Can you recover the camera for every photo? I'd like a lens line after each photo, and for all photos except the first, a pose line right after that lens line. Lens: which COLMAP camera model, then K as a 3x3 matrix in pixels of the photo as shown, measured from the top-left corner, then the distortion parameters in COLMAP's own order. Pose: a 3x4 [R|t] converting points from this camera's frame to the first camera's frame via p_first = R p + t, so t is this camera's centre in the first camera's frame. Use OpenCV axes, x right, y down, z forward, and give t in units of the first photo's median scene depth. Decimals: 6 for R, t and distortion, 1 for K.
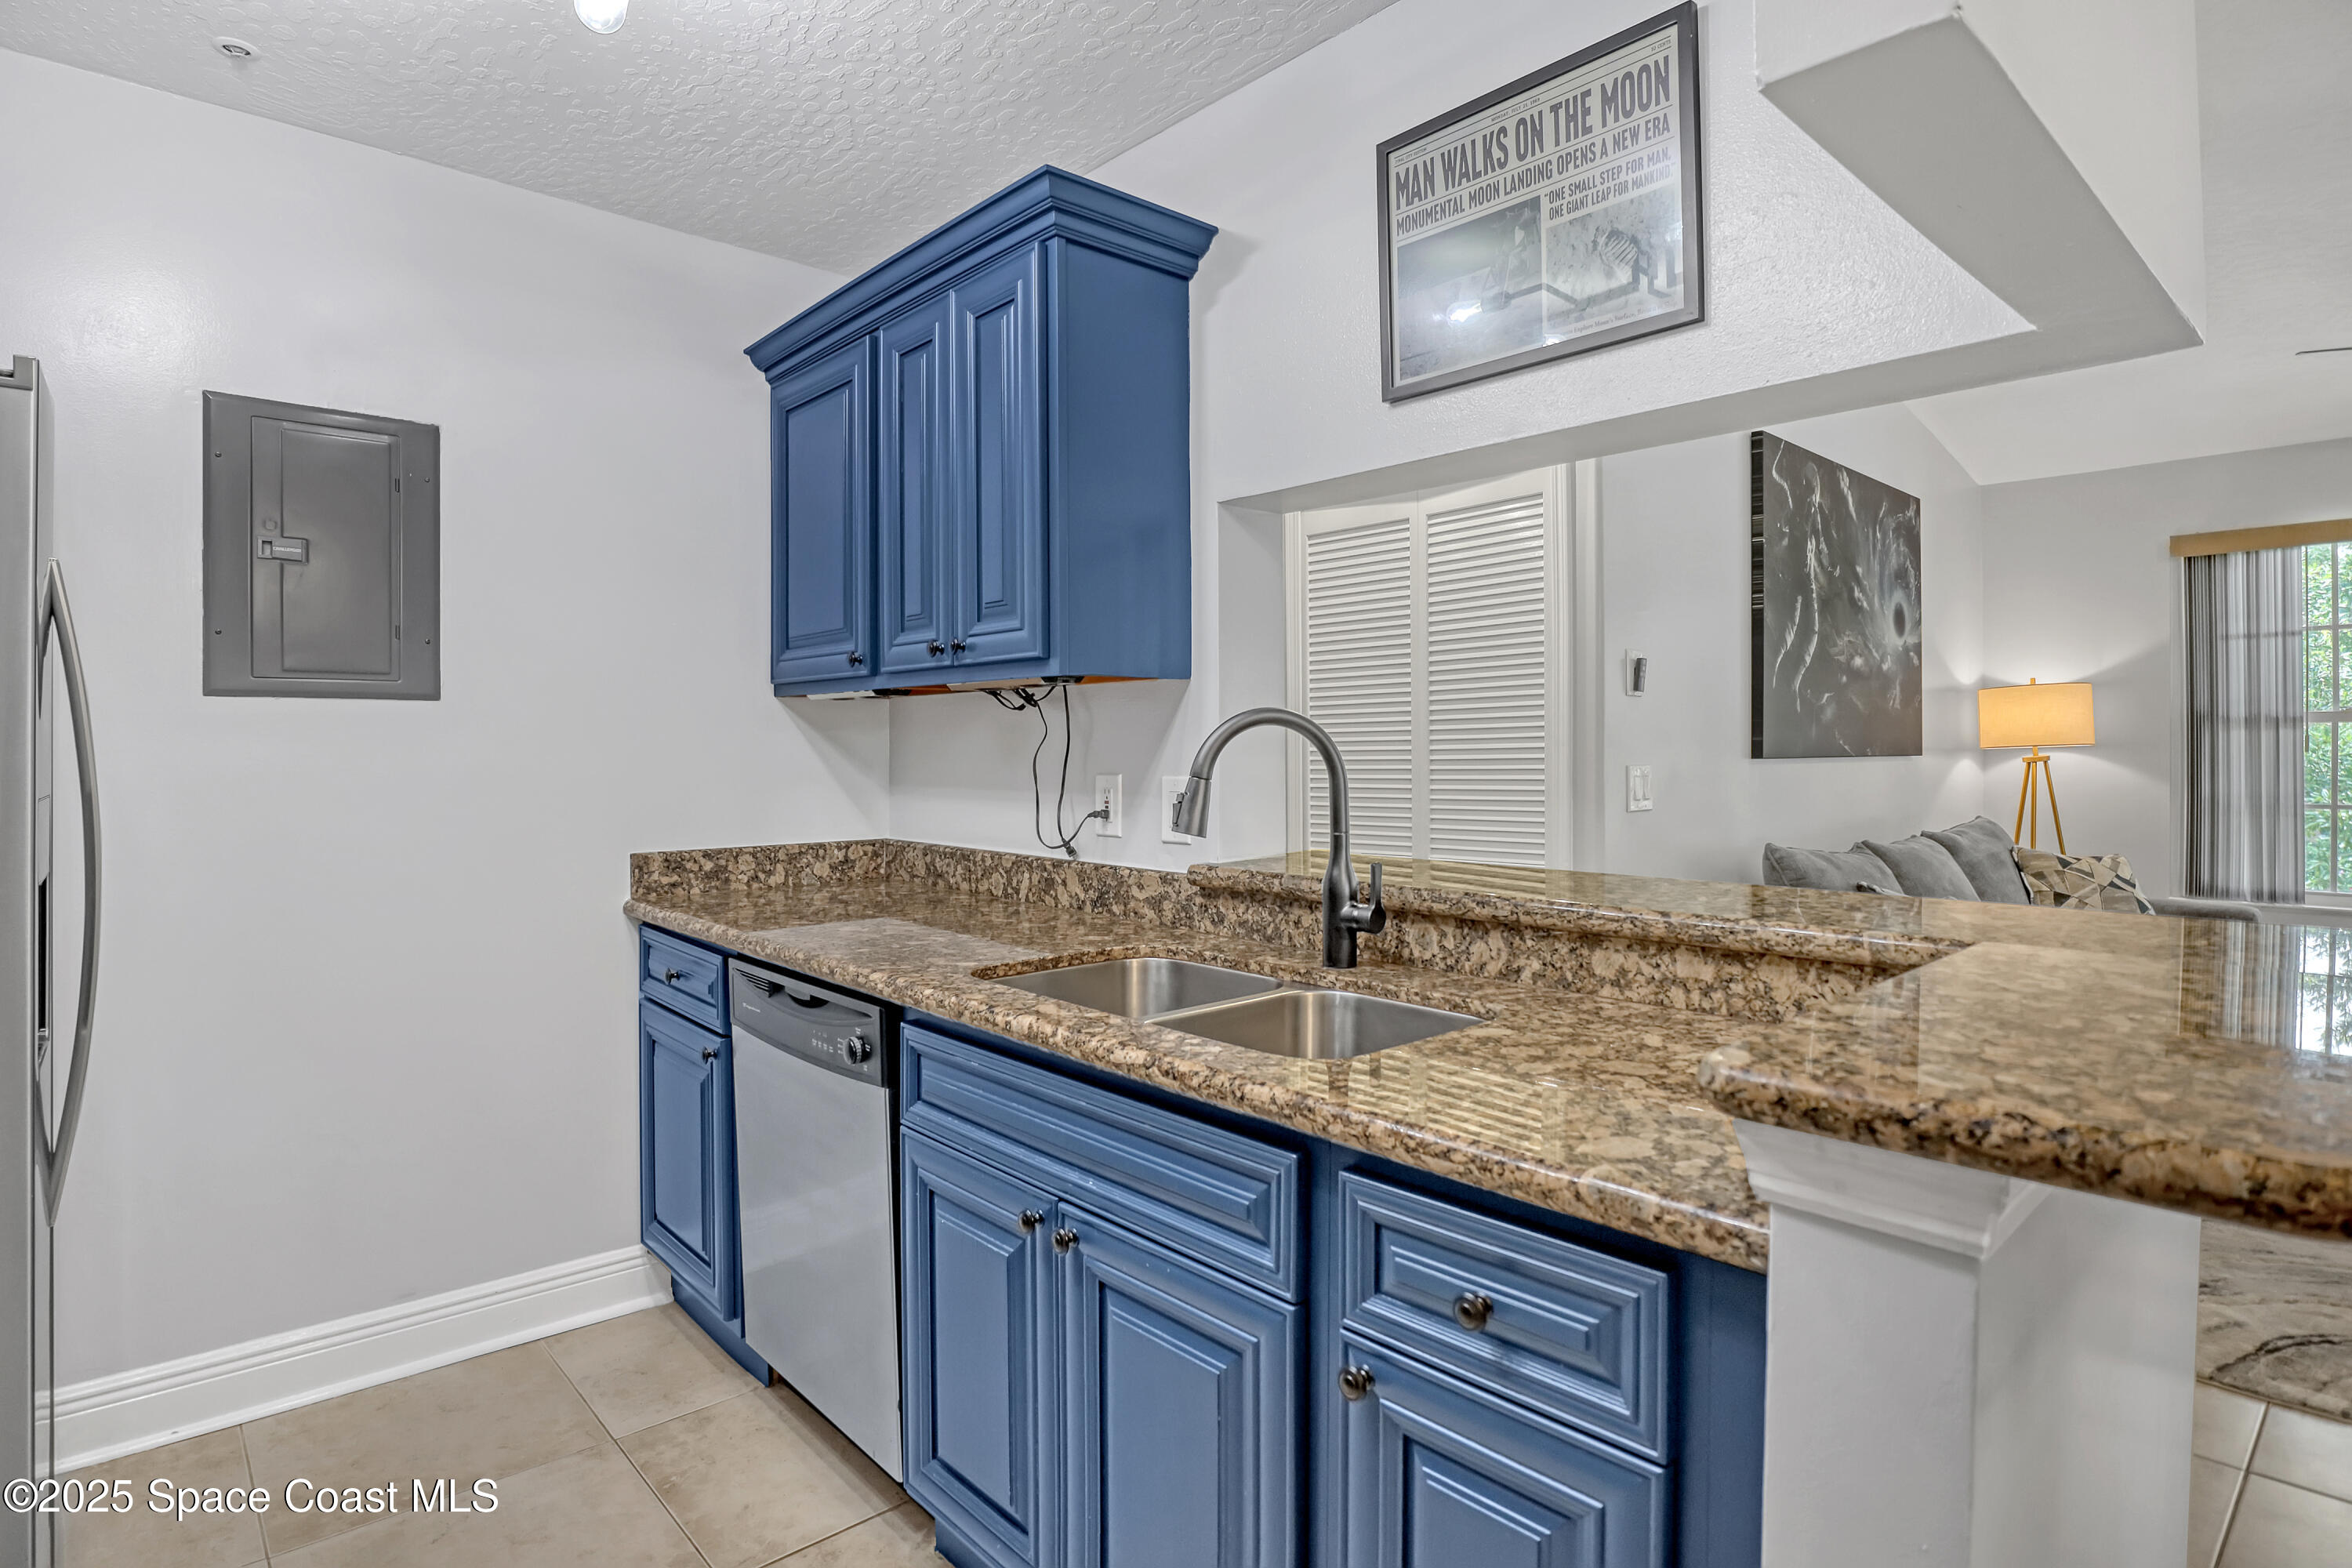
lens RADIAL K [[1208.1, 0, 1187.1], [0, 1208.1, 762.1], [0, 0, 1]] dist [-0.023659, 0.002910]
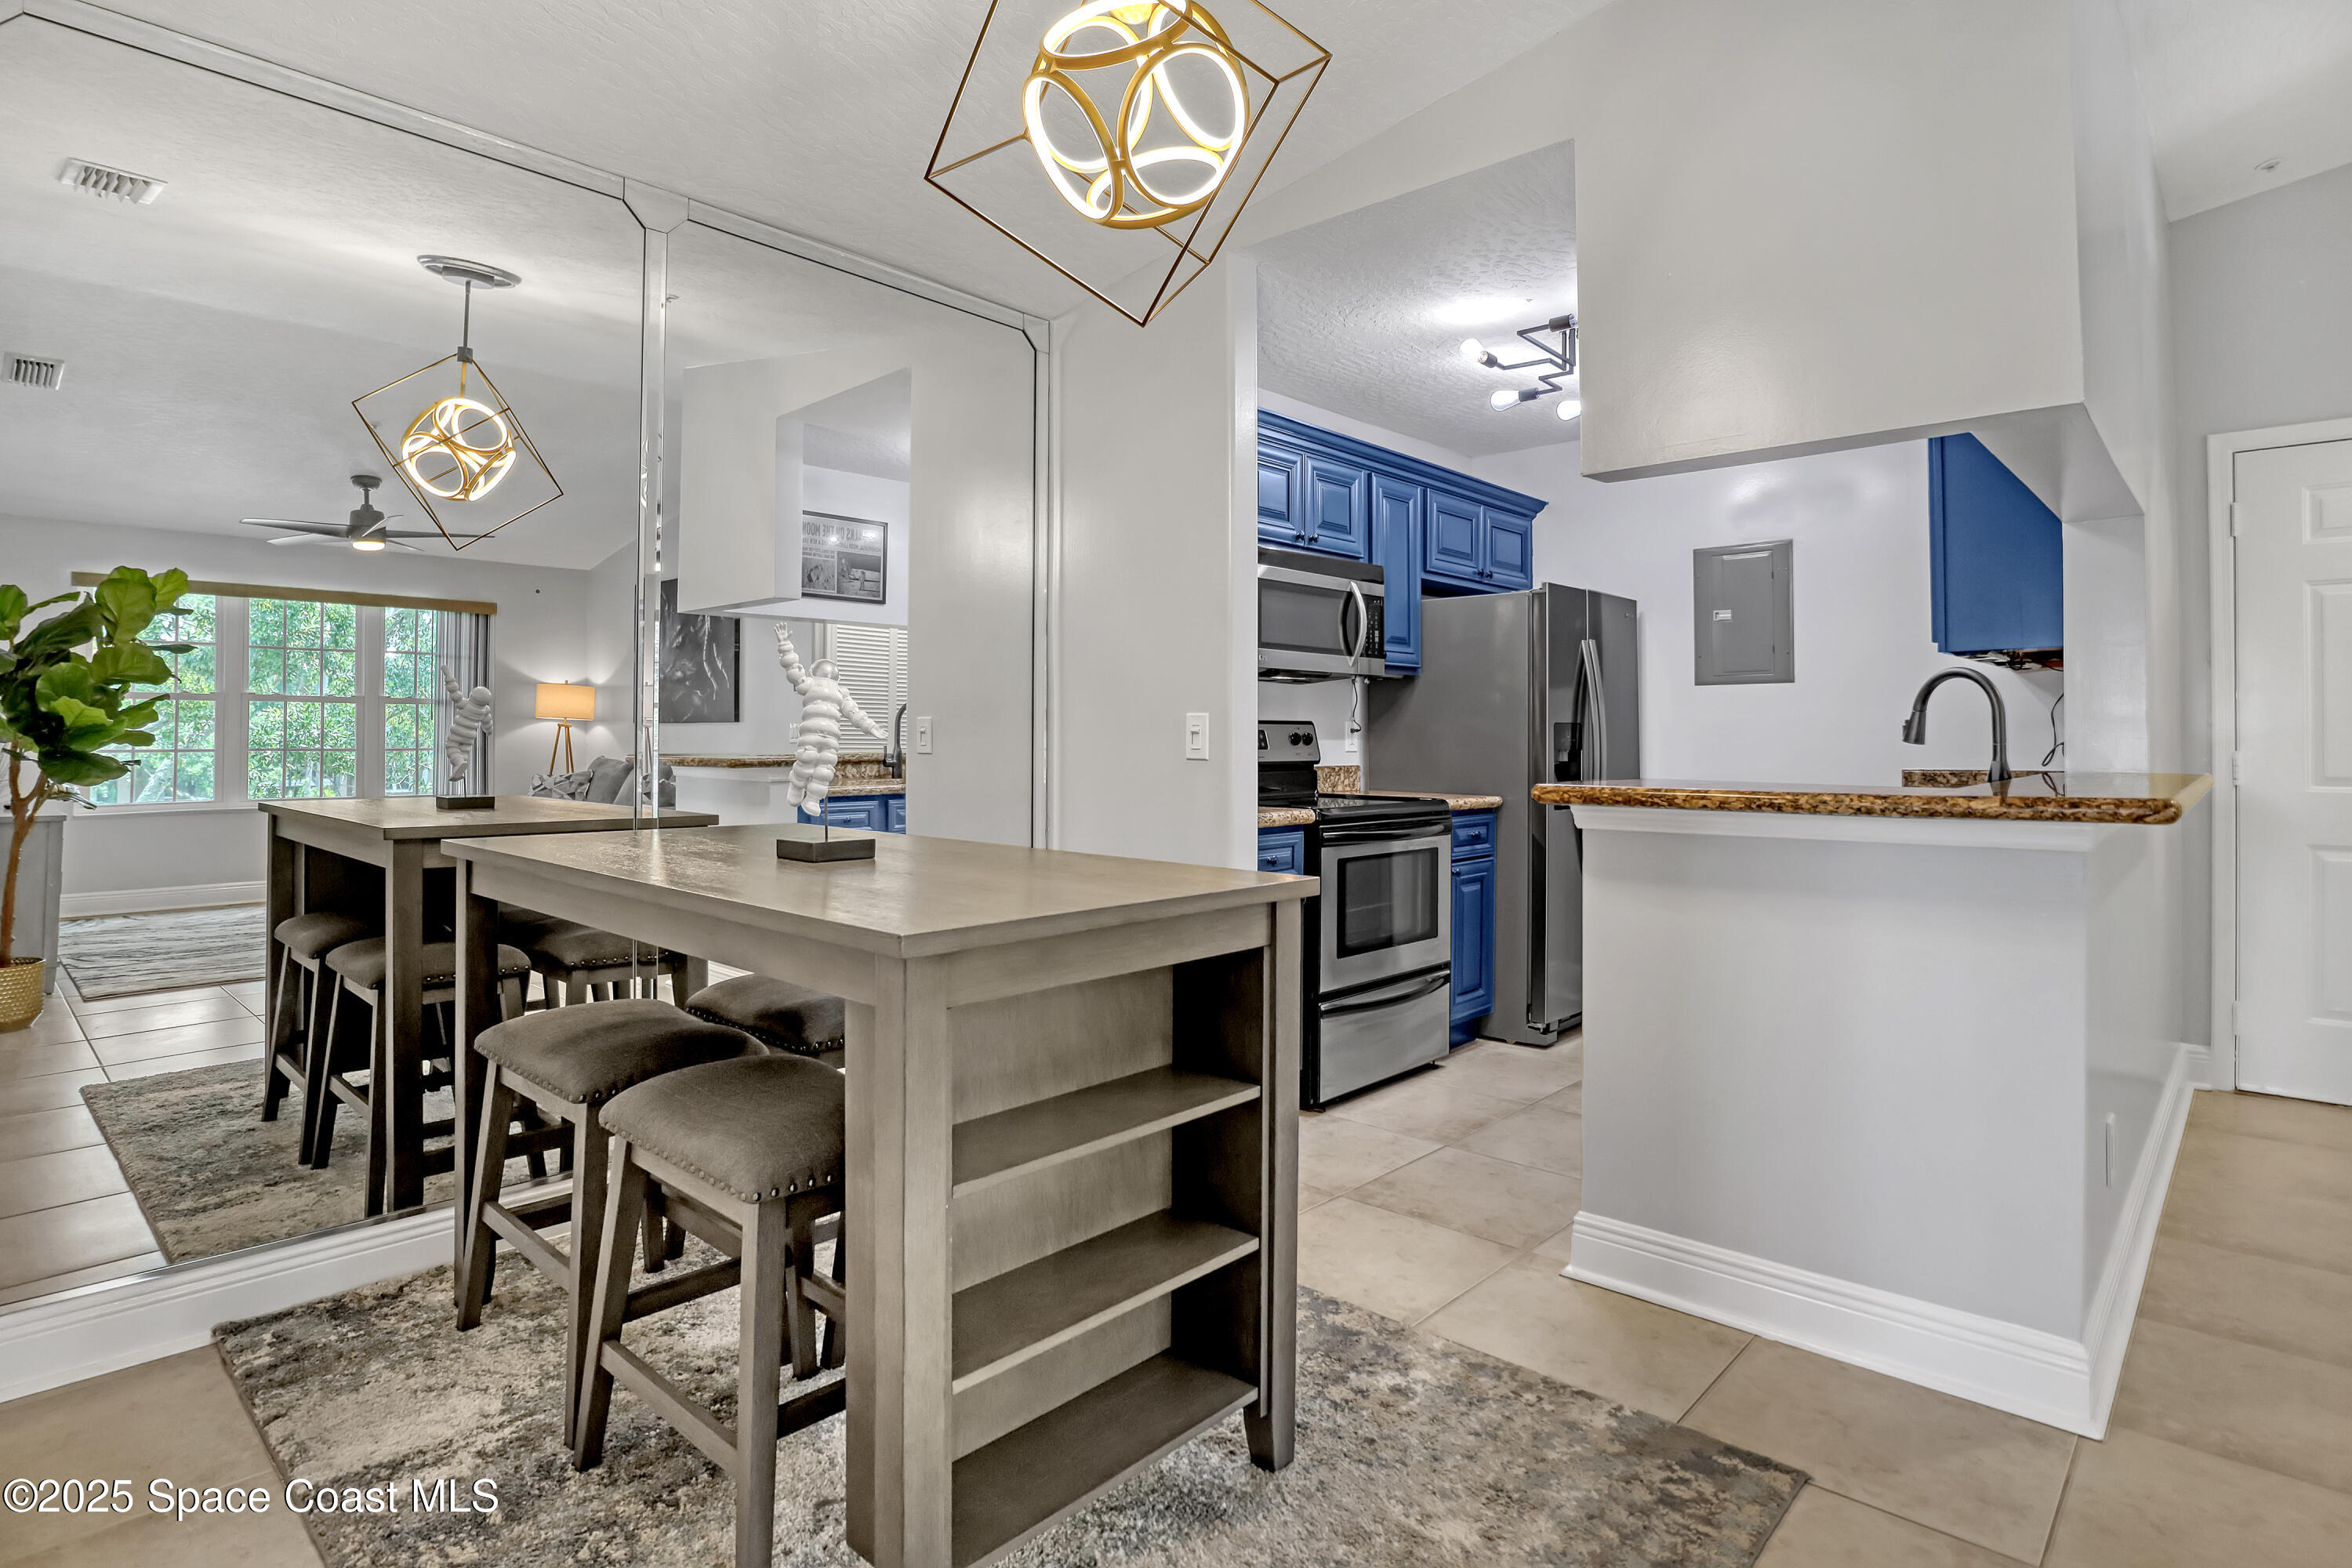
lens RADIAL K [[1208.1, 0, 1189.1], [0, 1208.1, 720.4], [0, 0, 1]] dist [-0.023659, 0.002910]
pose [[0.096252, -0.013676, -0.995263, 1.067942], [-0.005779, 0.999881, -0.014298, 0.037427], [0.995340, 0.007128, 0.096162, -0.129133]]
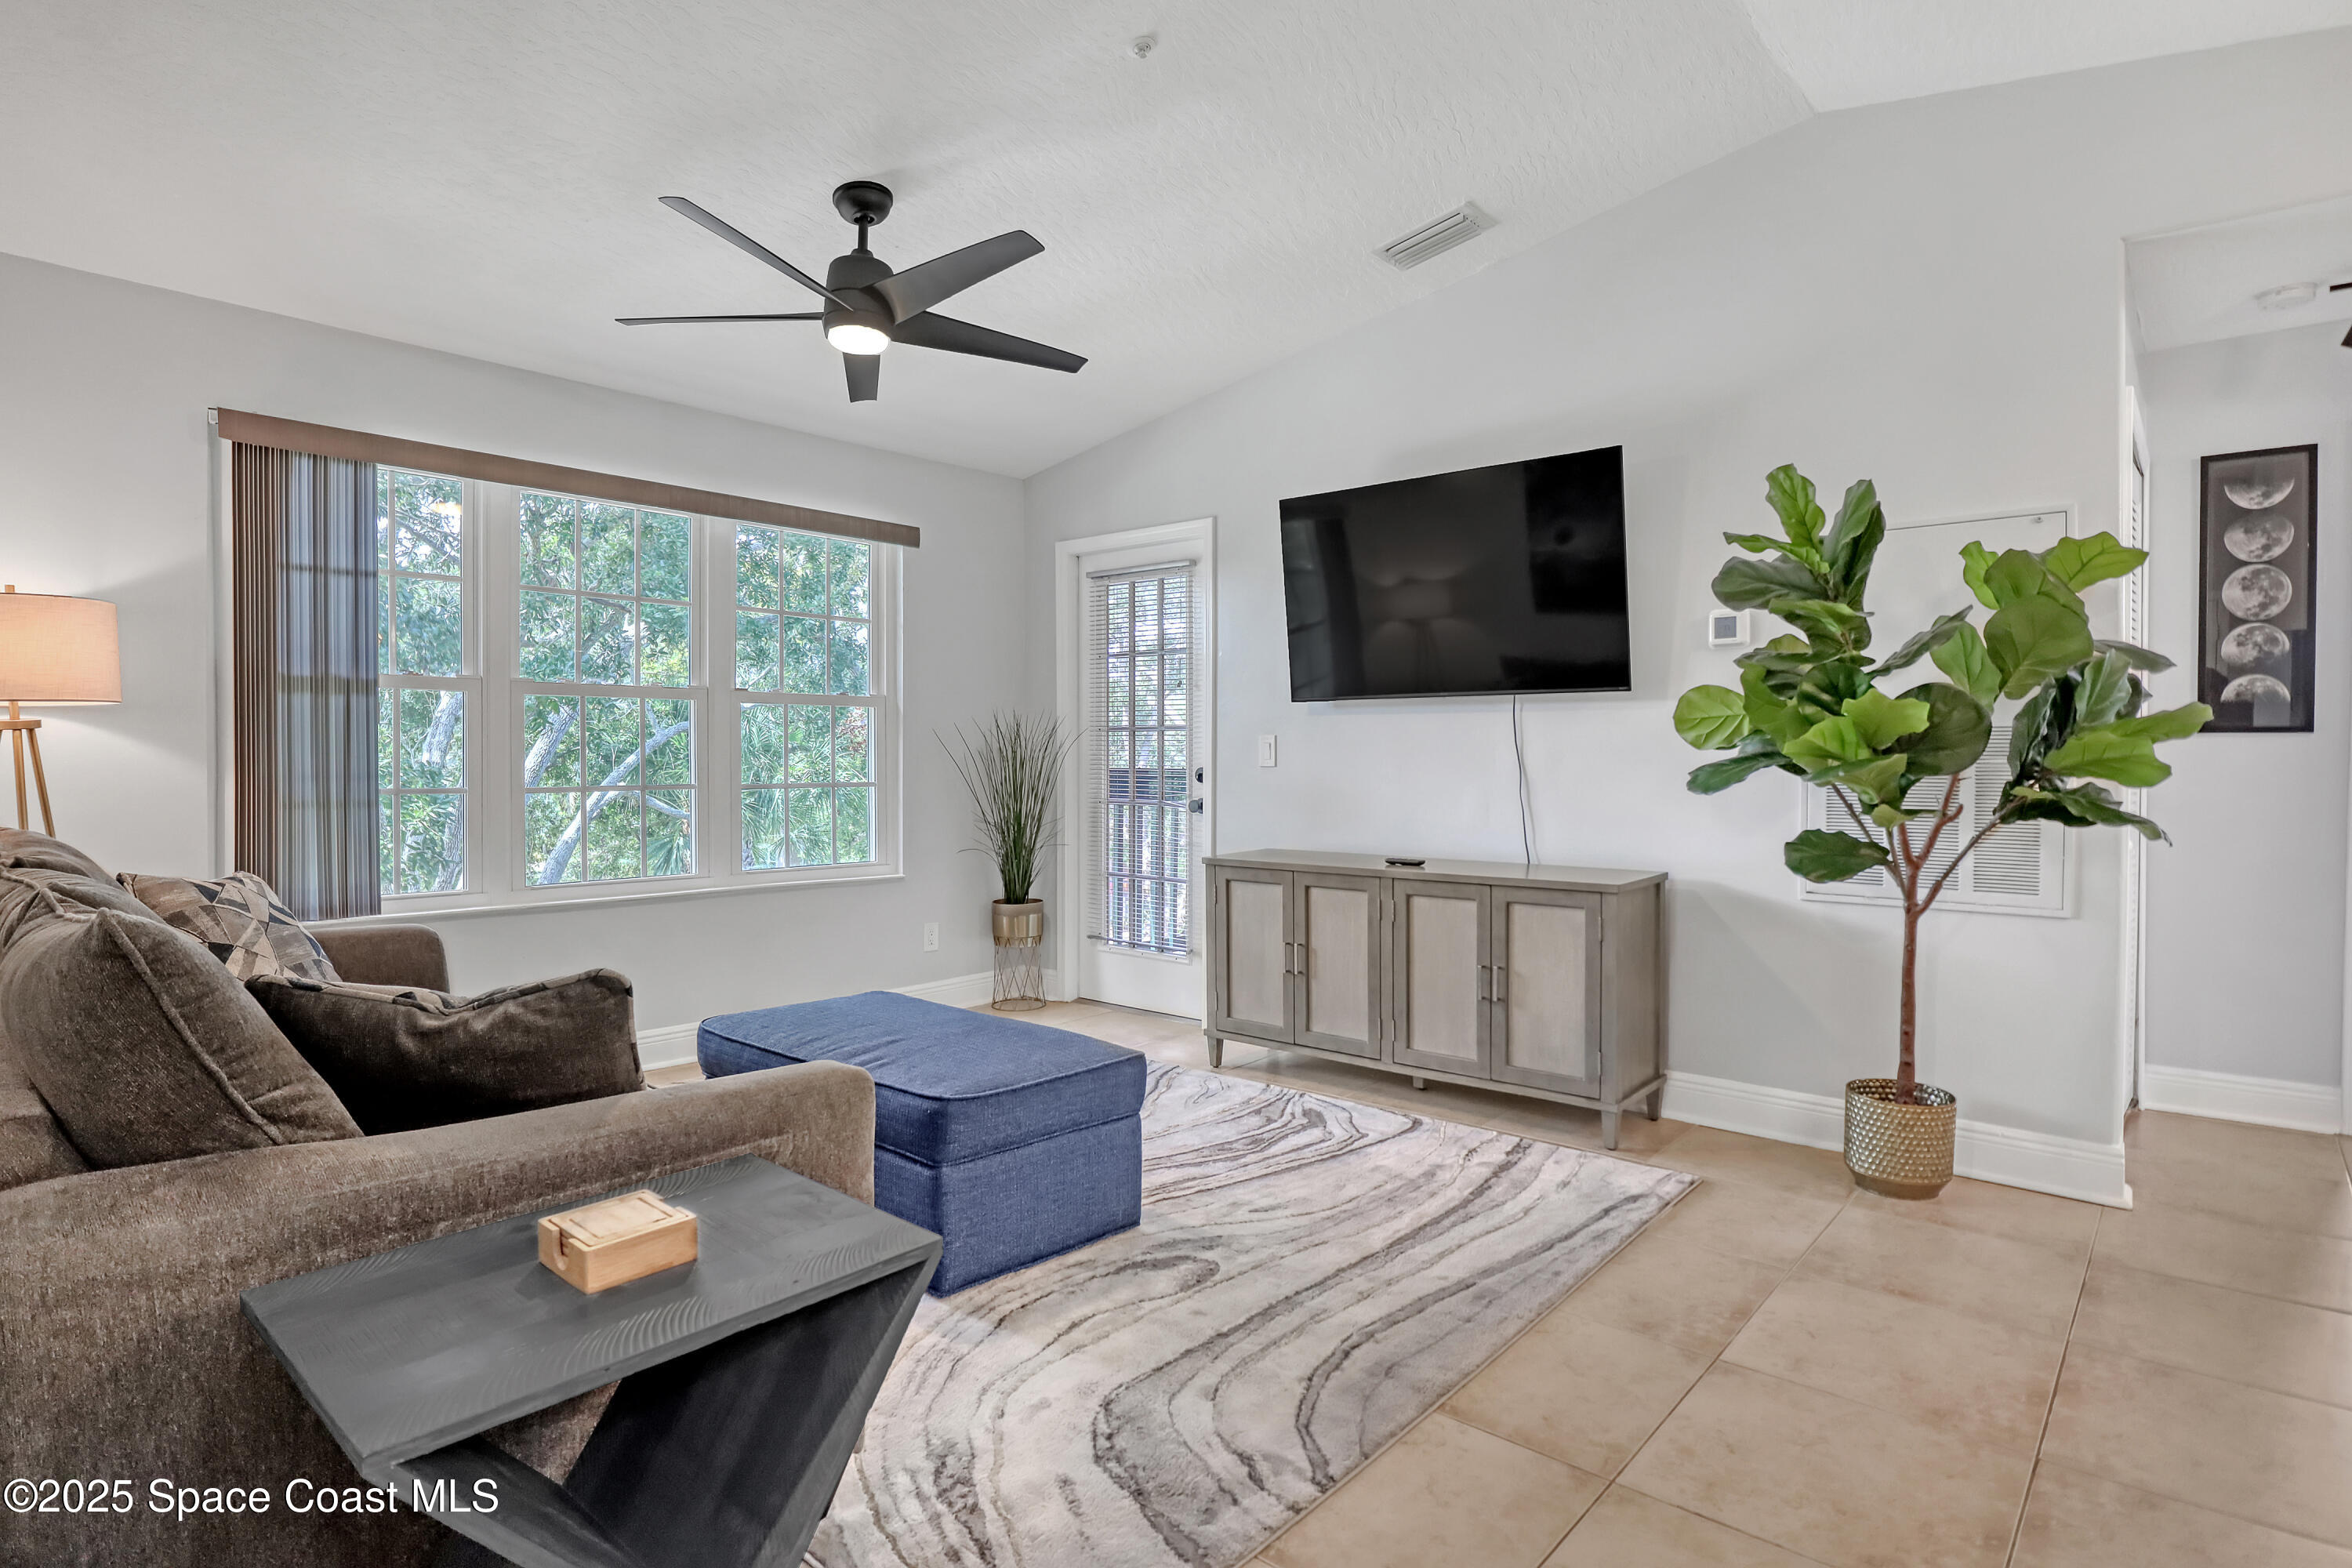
lens RADIAL K [[1208.1, 0, 1172.8], [0, 1208.1, 776.8], [0, 0, 1]] dist [-0.023659, 0.002910]
pose [[-0.104263, 0.002204, 0.994547, 0.160111], [0.008281, 0.999965, -0.001348, 0.052923], [-0.994515, 0.008095, -0.104277, 0.959727]]
